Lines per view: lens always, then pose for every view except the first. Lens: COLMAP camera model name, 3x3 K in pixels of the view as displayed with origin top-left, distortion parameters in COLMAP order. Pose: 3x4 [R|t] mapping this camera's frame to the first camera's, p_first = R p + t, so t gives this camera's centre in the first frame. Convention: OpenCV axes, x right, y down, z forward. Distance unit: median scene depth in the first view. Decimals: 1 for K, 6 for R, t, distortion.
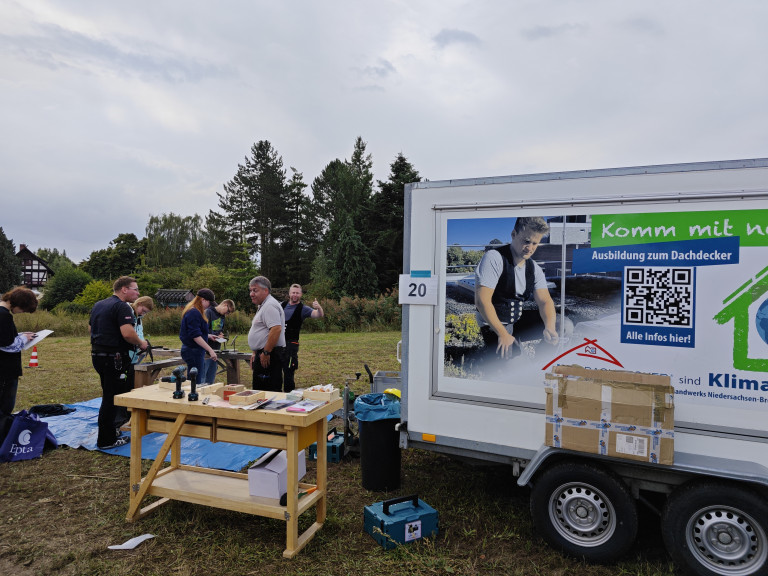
lens RADIAL K [[509.1, 0, 380.4], [0, 509.1, 279.1], [0, 0, 1]] dist [0.058328, -0.054319]
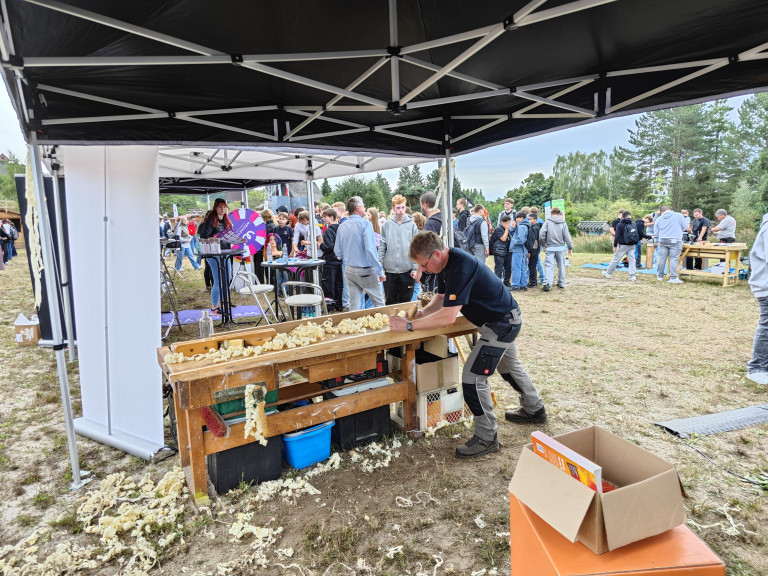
lens RADIAL K [[509.1, 0, 380.4], [0, 509.1, 279.1], [0, 0, 1]] dist [0.058328, -0.054319]
pose [[0.749037, 0.081935, -0.657442, 0.016865], [0.001201, 0.992154, 0.125017, 0.001619], [0.662527, -0.094432, 0.743062, -0.130214]]
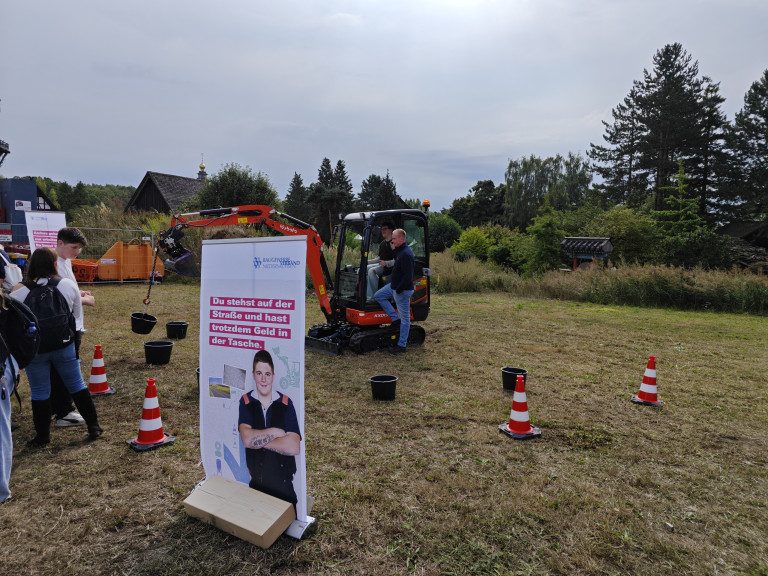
lens RADIAL K [[509.1, 0, 380.4], [0, 509.1, 279.1], [0, 0, 1]] dist [0.058328, -0.054319]
pose [[0.812453, 0.069291, -0.578894, -0.102702], [-0.011434, 0.994615, 0.103004, 0.003440], [0.582914, -0.077067, 0.808871, 0.090507]]
